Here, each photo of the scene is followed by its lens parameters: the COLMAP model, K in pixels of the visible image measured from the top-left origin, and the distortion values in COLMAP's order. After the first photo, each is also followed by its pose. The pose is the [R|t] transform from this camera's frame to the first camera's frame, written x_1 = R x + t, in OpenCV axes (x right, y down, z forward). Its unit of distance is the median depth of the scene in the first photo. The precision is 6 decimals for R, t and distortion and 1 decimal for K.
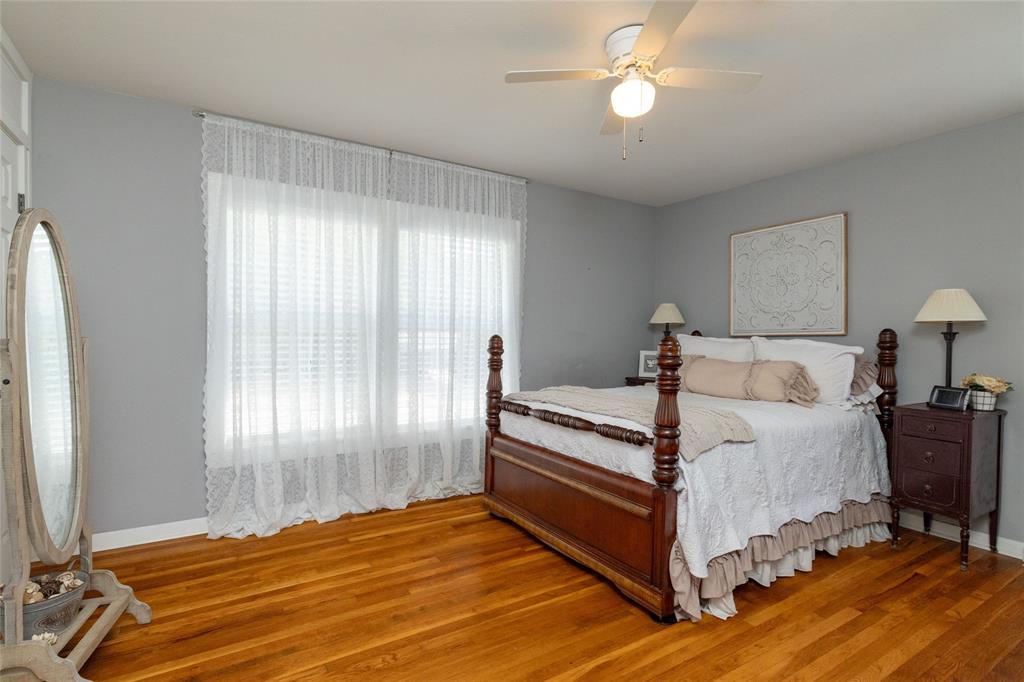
lens RADIAL K [[478.1, 0, 508.9], [0, 478.1, 344.7], [0, 0, 1]] dist [-0.000033, 0.000021]
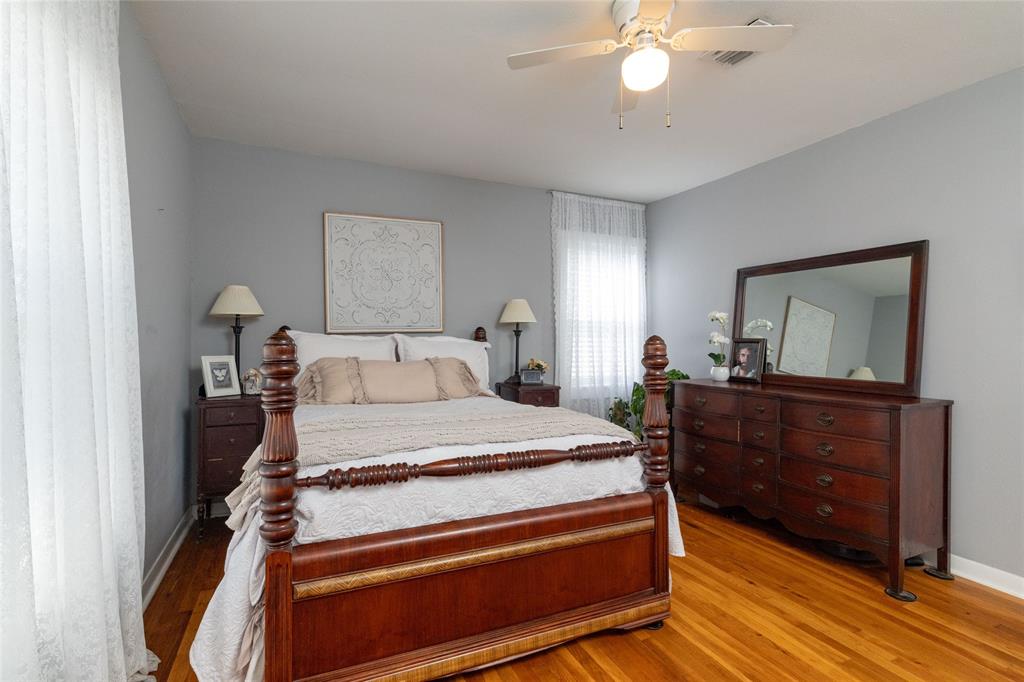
lens RADIAL K [[502.4, 0, 502.0], [0, 502.4, 339.6], [0, 0, 1]] dist [0.001544, 0.000078]
pose [[0.151065, -0.018069, 0.988359, -0.408567], [0.016587, 0.999739, 0.015741, -0.016949], [-0.988385, 0.014016, 0.151325, 0.633595]]
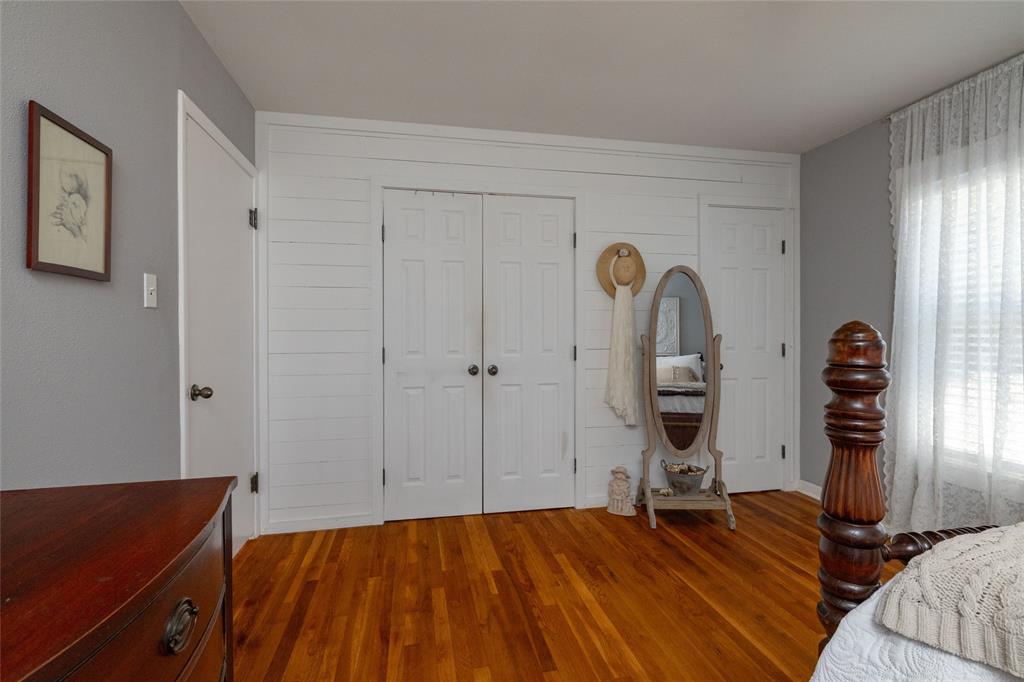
lens RADIAL K [[498.6, 0, 506.7], [0, 498.6, 337.7], [0, 0, 1]] dist [0.002484, 0.000119]
pose [[-0.353757, -0.005469, -0.935321, 1.001589], [-0.013817, 0.999904, -0.000621, 0.003111], [0.935235, 0.012704, -0.353799, 0.956581]]
